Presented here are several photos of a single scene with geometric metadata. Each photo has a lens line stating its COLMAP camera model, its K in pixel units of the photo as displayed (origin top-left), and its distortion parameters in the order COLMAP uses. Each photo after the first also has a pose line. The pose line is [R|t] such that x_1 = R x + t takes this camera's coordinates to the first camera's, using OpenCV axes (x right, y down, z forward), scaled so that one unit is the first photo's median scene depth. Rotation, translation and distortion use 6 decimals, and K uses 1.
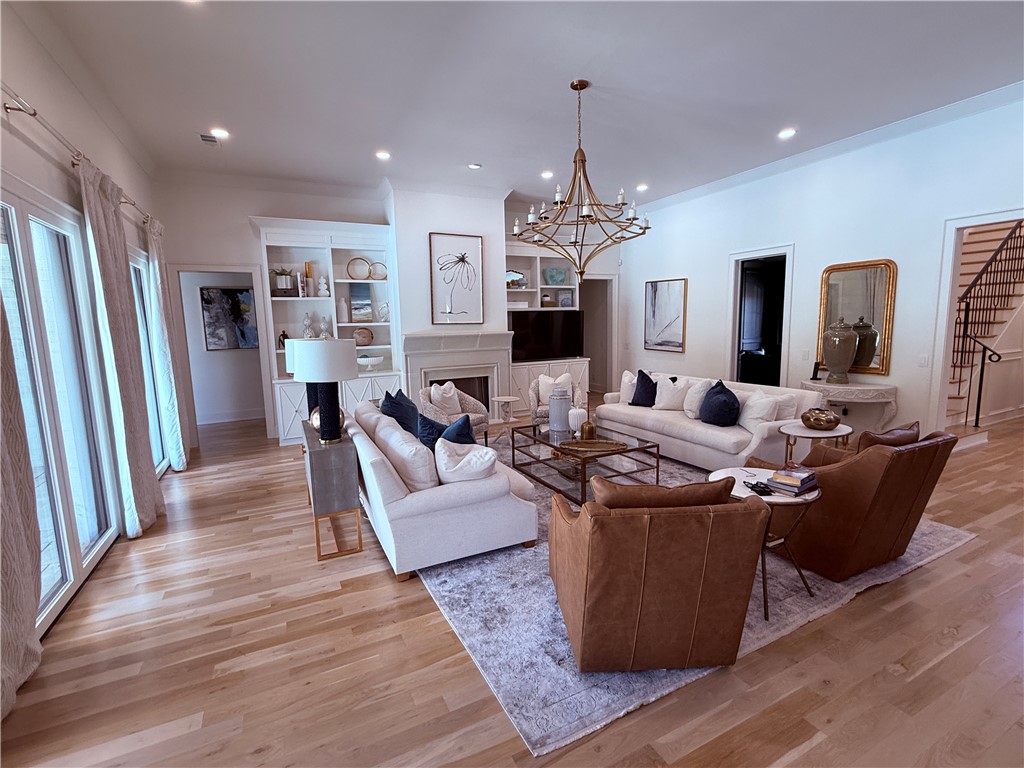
lens RADIAL K [[473.7, 0, 512.9], [0, 473.7, 384.6], [0, 0, 1]] dist [-0.004153, -0.000177]
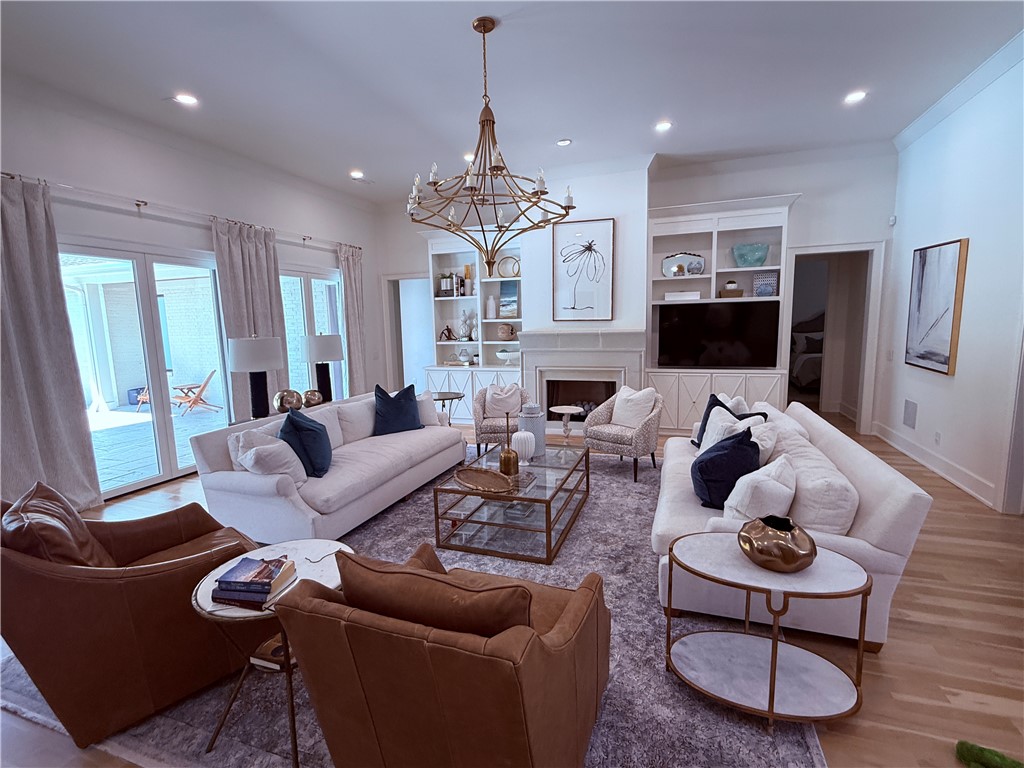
lens RADIAL K [[473.7, 0, 513.8], [0, 473.7, 386.0], [0, 0, 1]] dist [-0.004153, -0.000177]
pose [[0.689890, 0.107591, -0.715874, 0.460996], [-0.086922, 0.994051, 0.065632, -0.052939], [0.718677, 0.016946, 0.695138, 0.284300]]
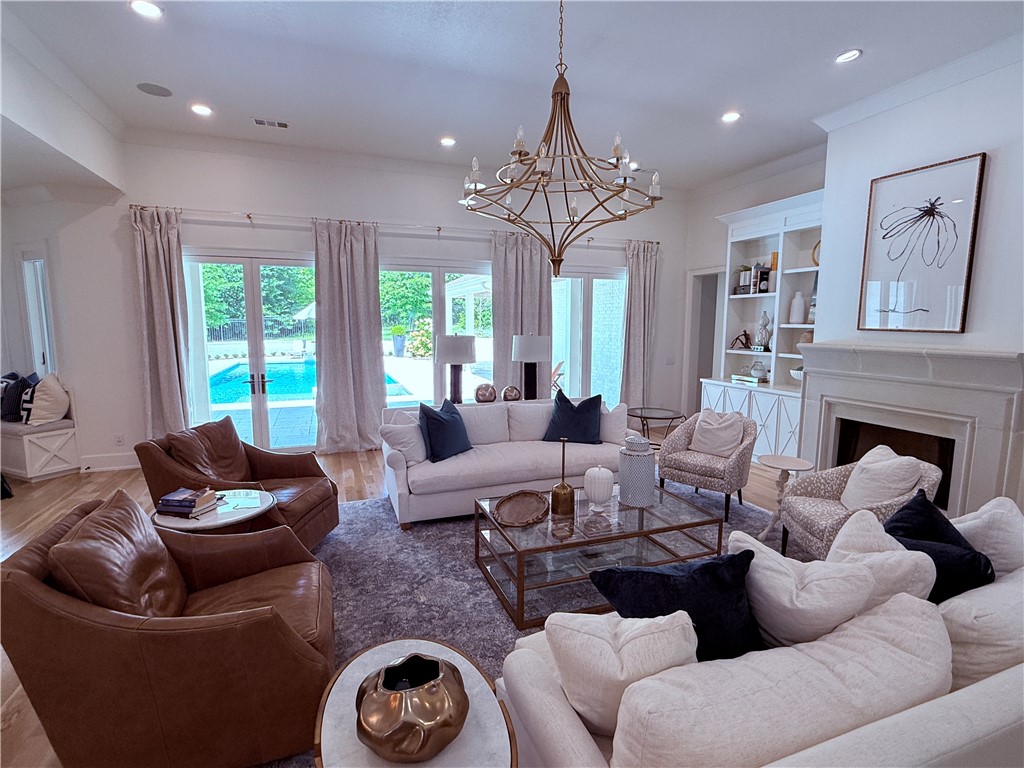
lens RADIAL K [[511.1, 0, 515.1], [0, 511.1, 384.0], [0, 0, 1]] dist [0.004019, -0.000028]
pose [[-0.111505, 0.145242, -0.983093, 0.542304], [-0.128701, 0.978820, 0.159209, -0.105804], [0.985395, 0.144277, -0.090451, 0.620725]]
